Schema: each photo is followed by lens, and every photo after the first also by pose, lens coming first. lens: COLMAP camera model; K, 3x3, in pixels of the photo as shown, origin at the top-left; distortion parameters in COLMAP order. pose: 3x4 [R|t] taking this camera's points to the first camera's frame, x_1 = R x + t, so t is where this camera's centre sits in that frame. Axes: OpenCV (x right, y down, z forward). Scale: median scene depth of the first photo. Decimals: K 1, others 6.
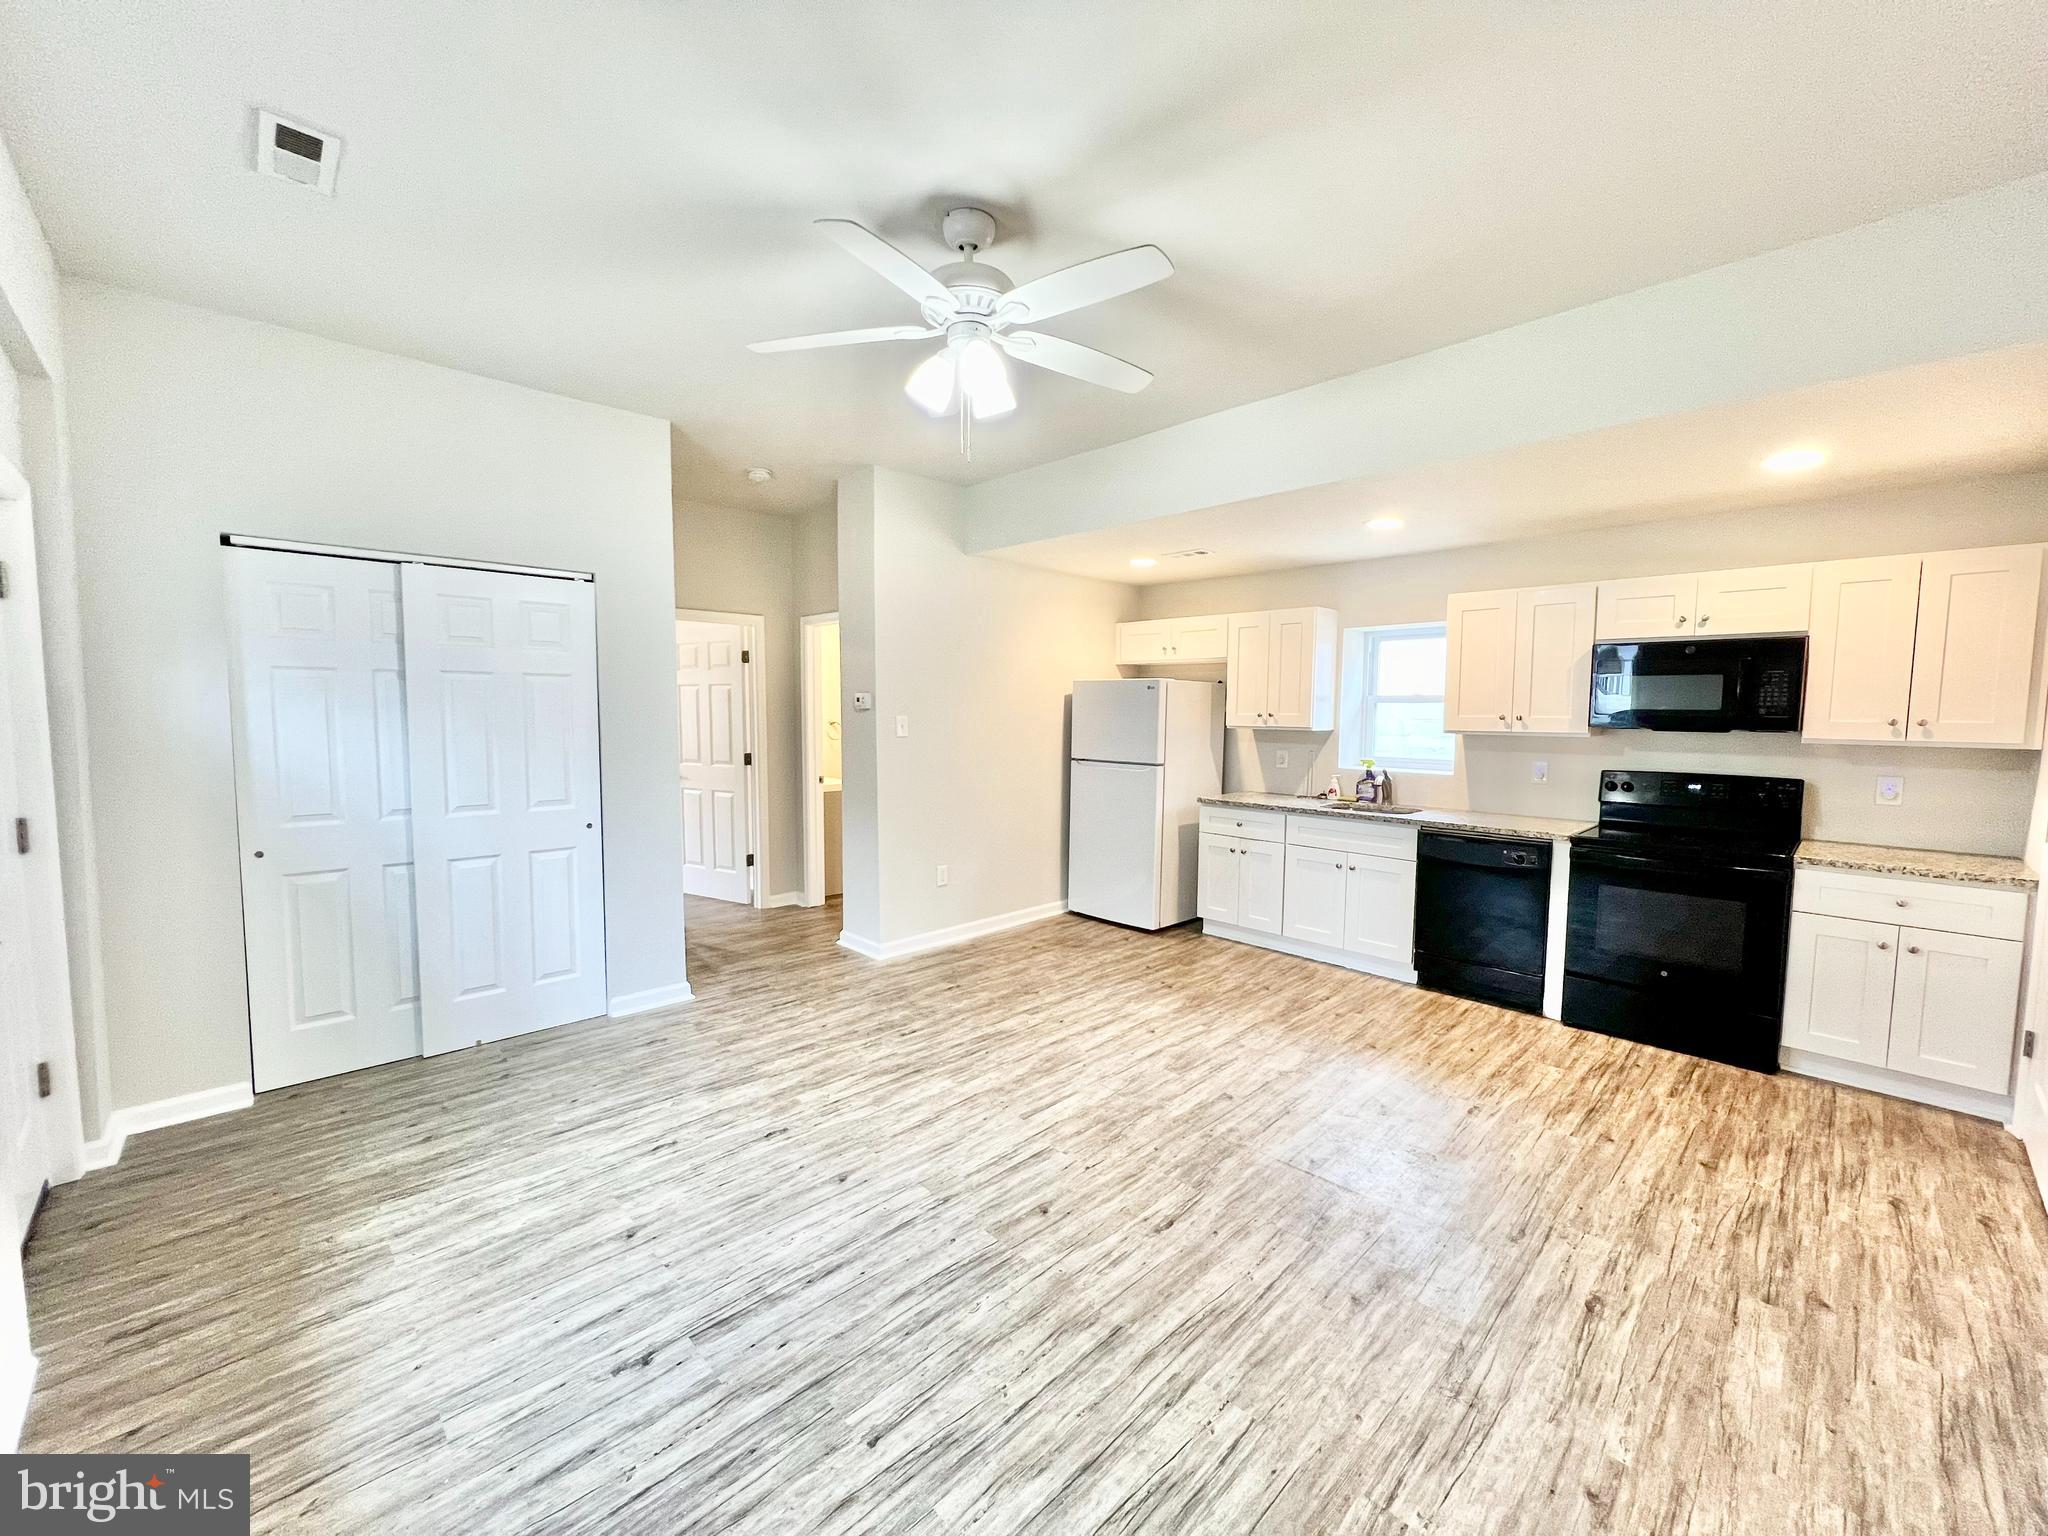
lens RADIAL K [[815.5, 0, 1025.8], [0, 815.5, 768.8], [0, 0, 1]] dist [-0.003026, 0.000706]
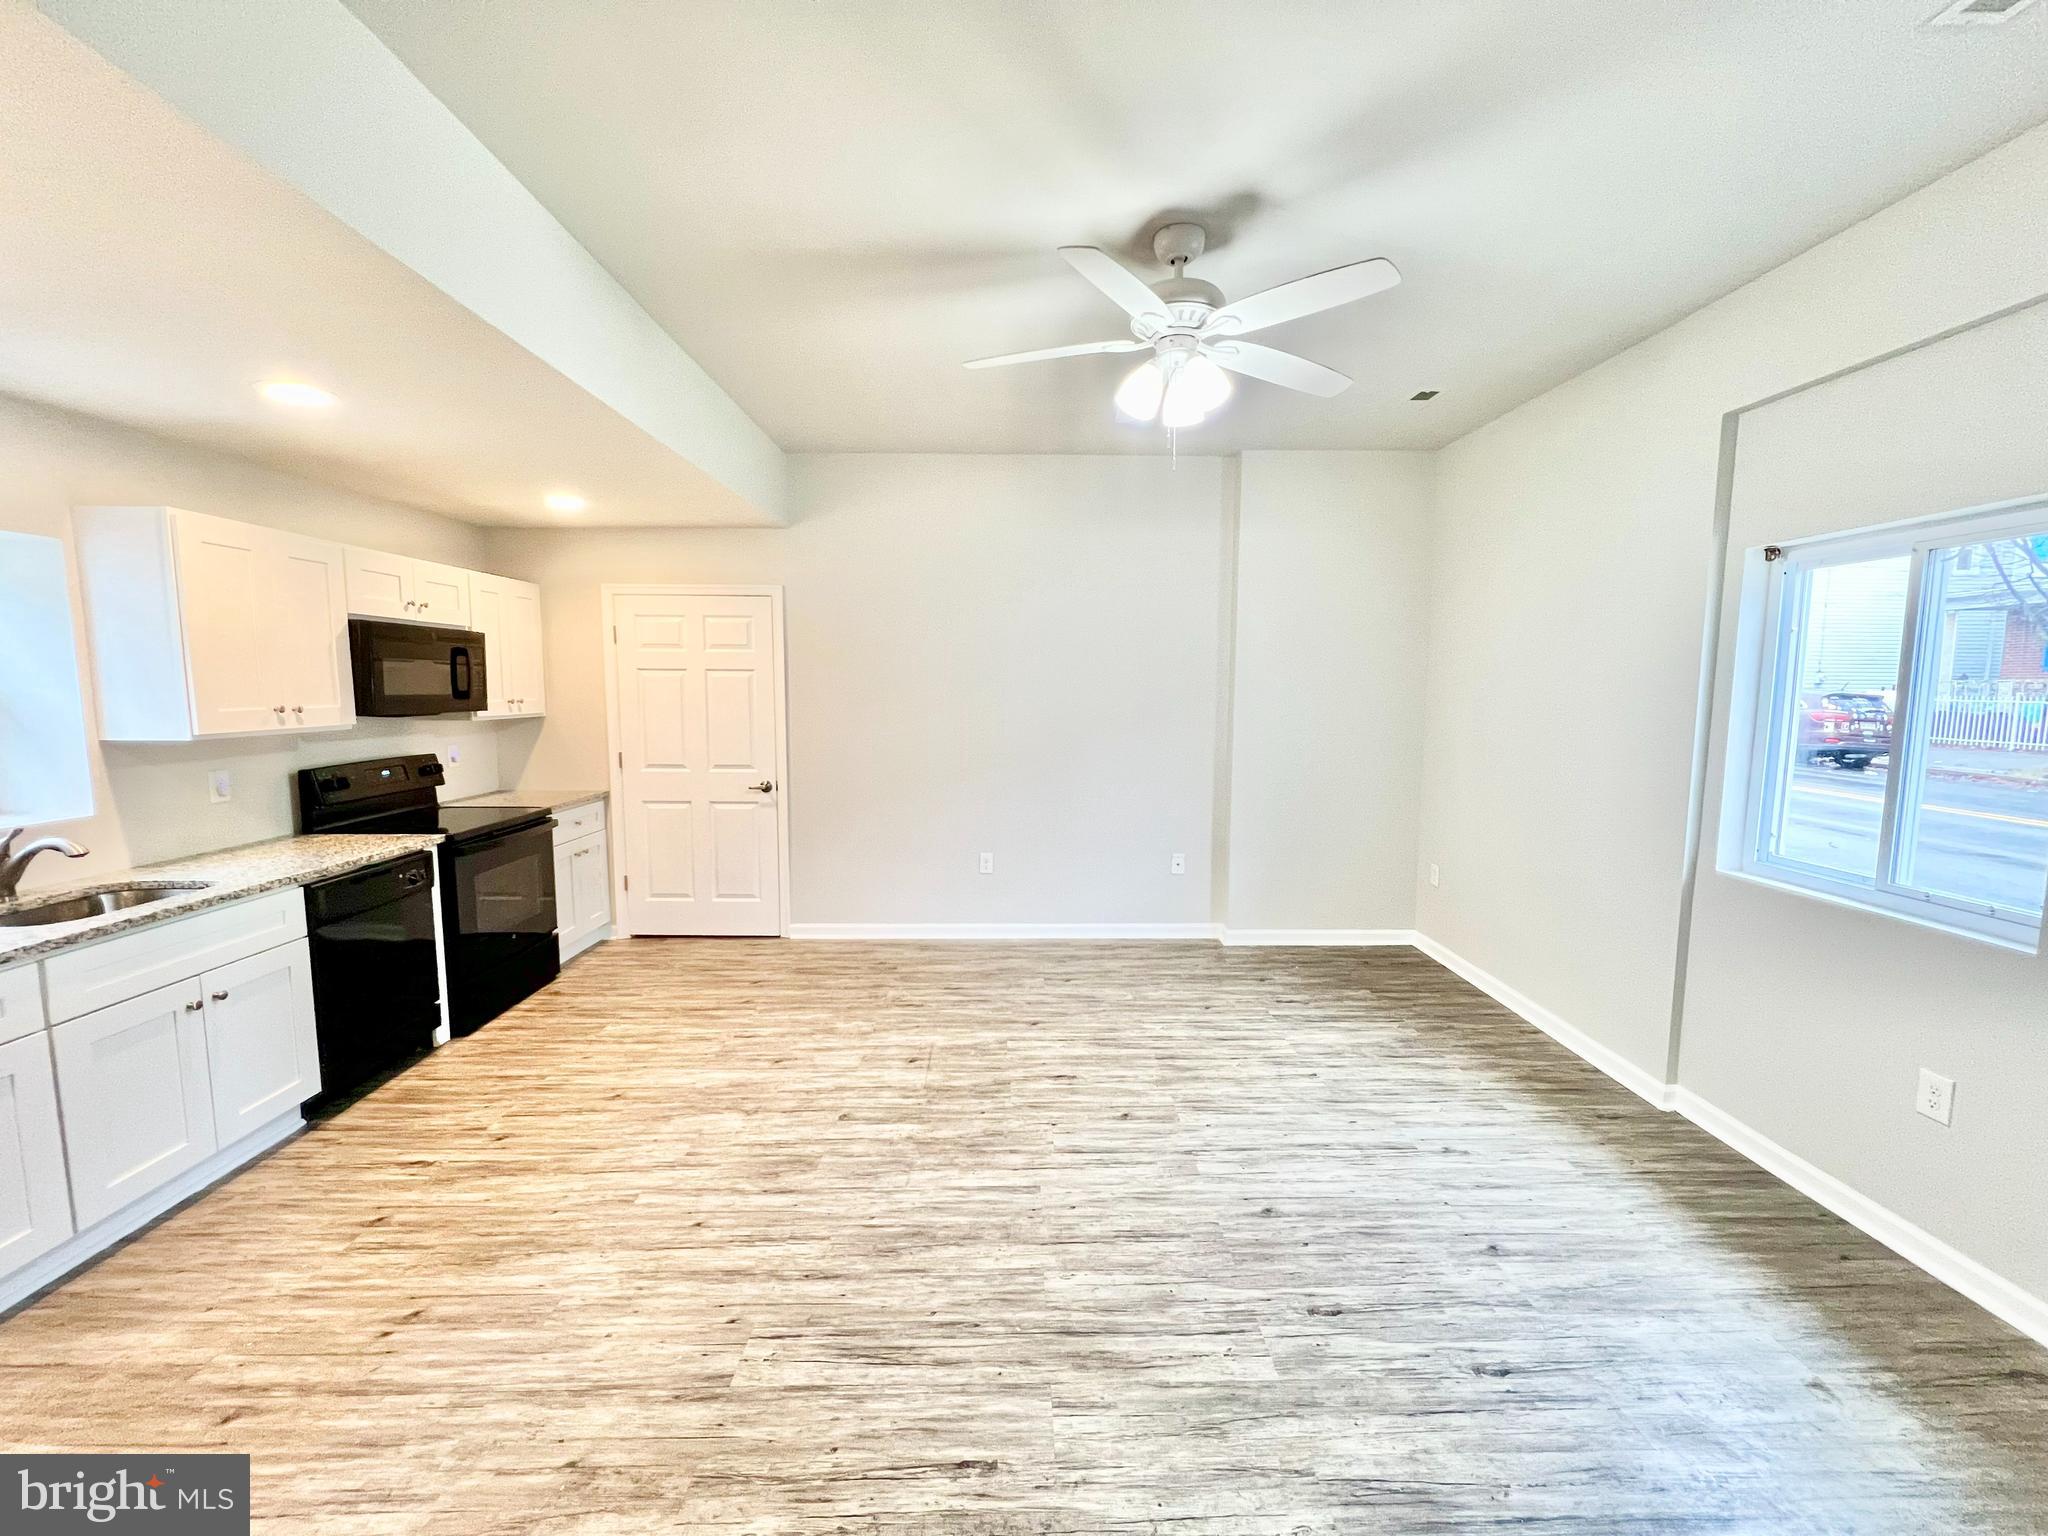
lens RADIAL K [[815.5, 0, 1025.7], [0, 815.5, 771.3], [0, 0, 1]] dist [-0.003026, 0.000706]
pose [[-0.727516, -0.082408, 0.681123, -0.465658], [0.043169, 0.985295, 0.165319, -0.123962], [-0.684731, 0.149675, -0.713261, 1.338938]]
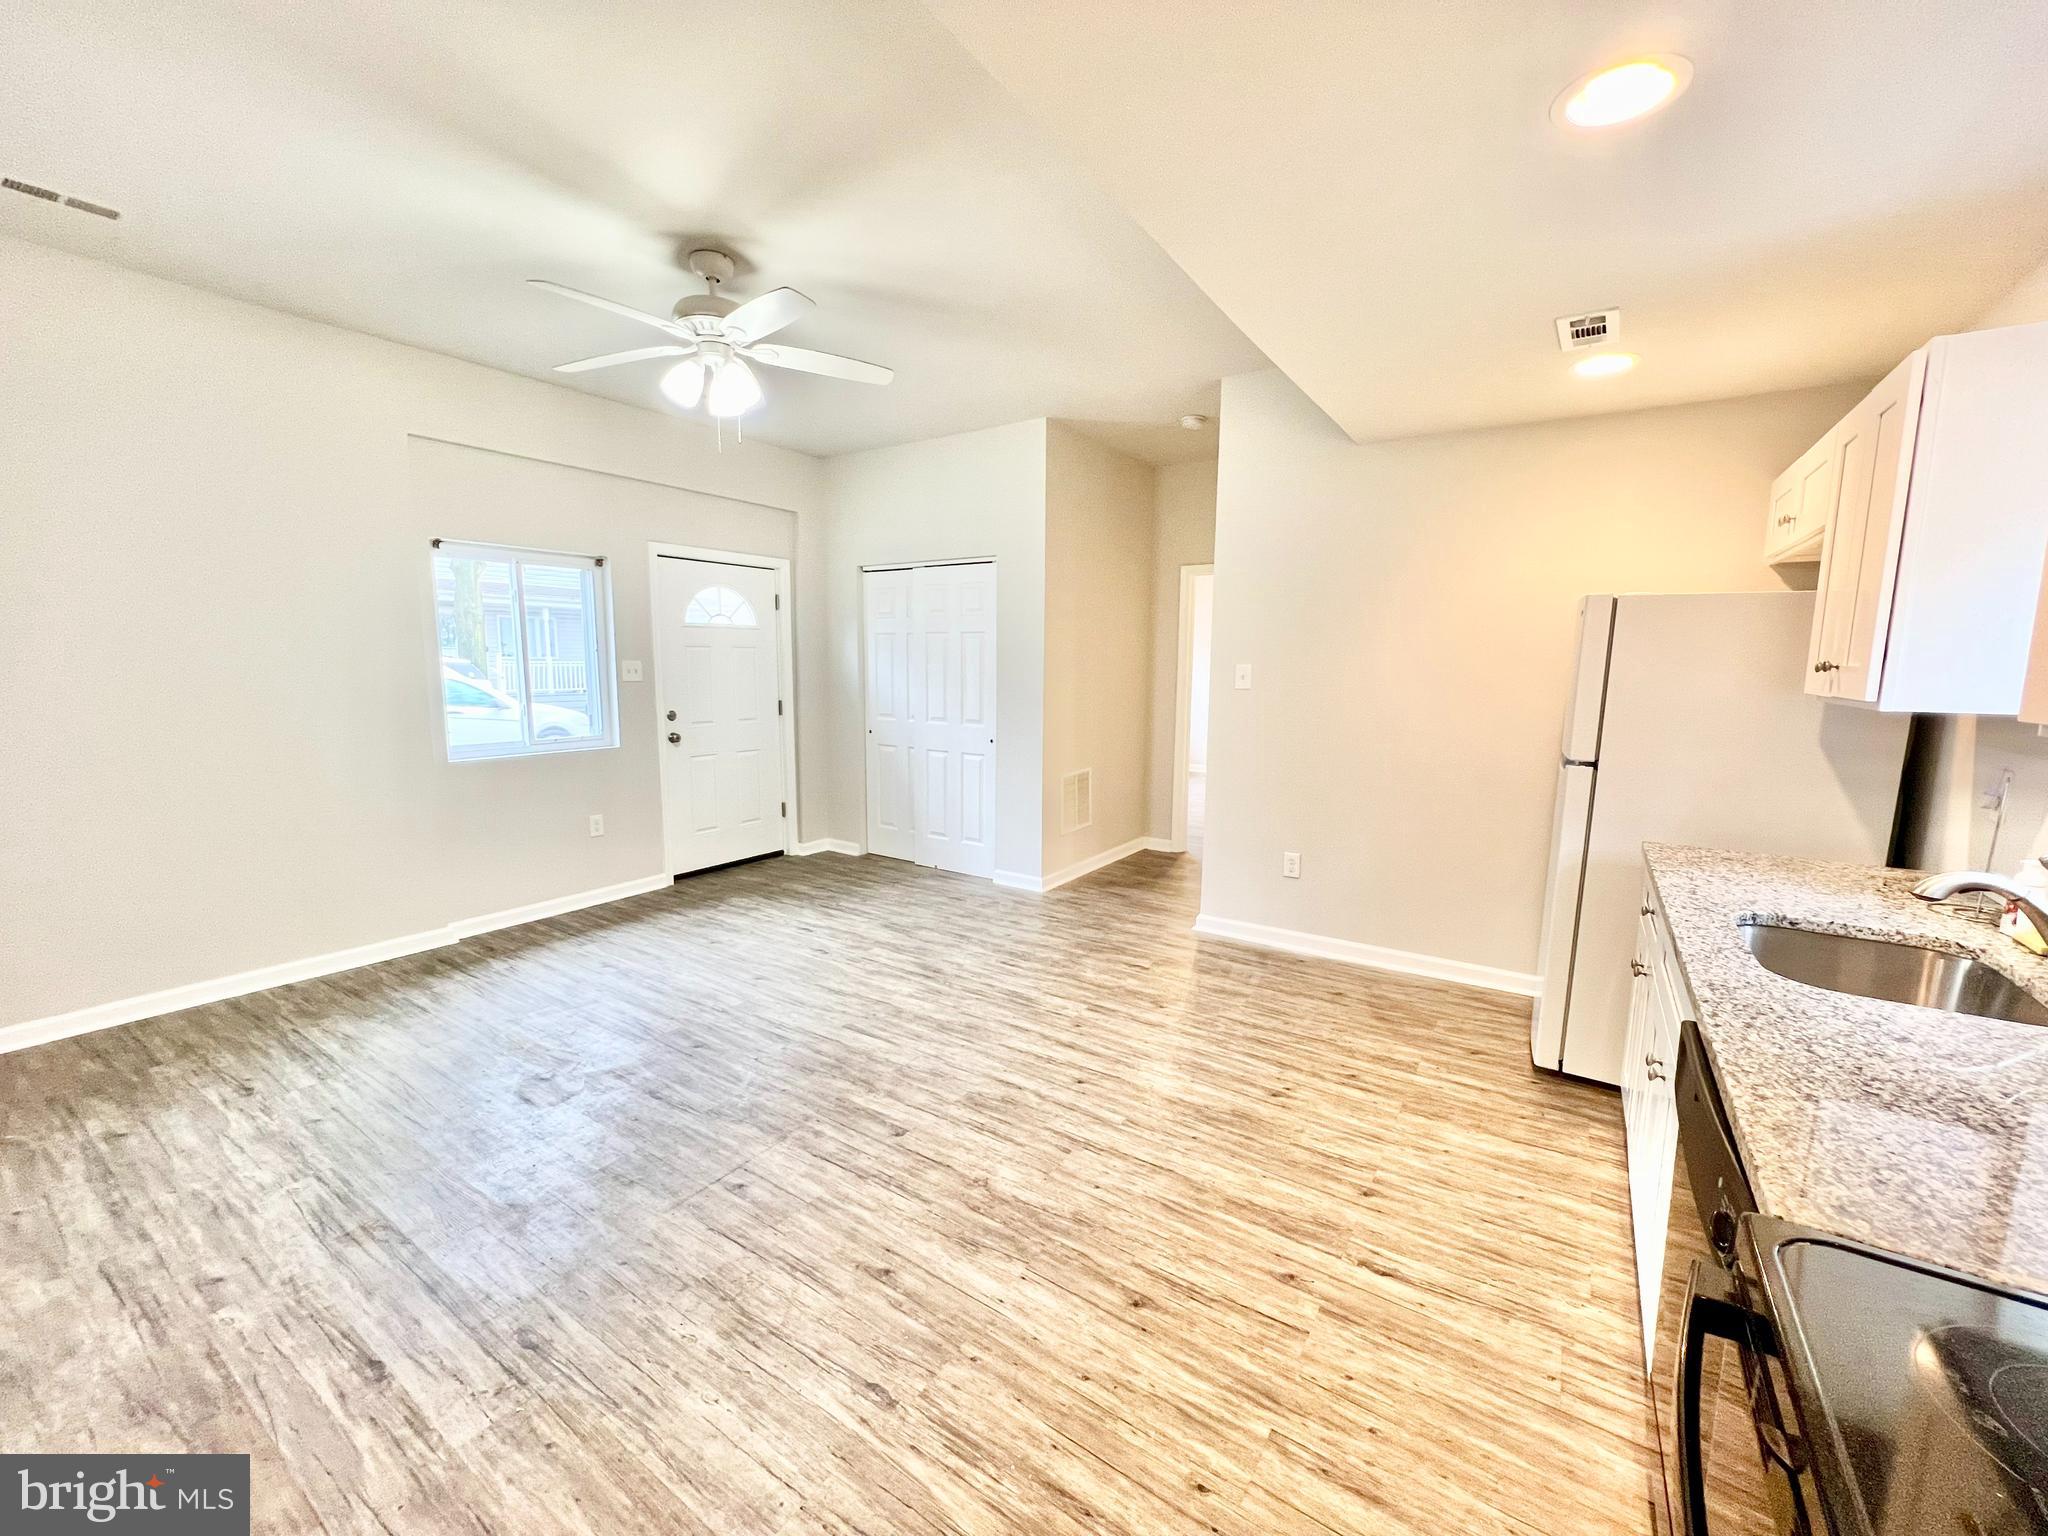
lens RADIAL K [[815.5, 0, 1027.5], [0, 815.5, 769.3], [0, 0, 1]] dist [-0.003026, 0.000706]
pose [[0.205138, 0.126629, -0.970507, 0.919450], [-0.080112, 0.990440, 0.112296, -0.048040], [0.975449, 0.054713, 0.213321, 0.851007]]
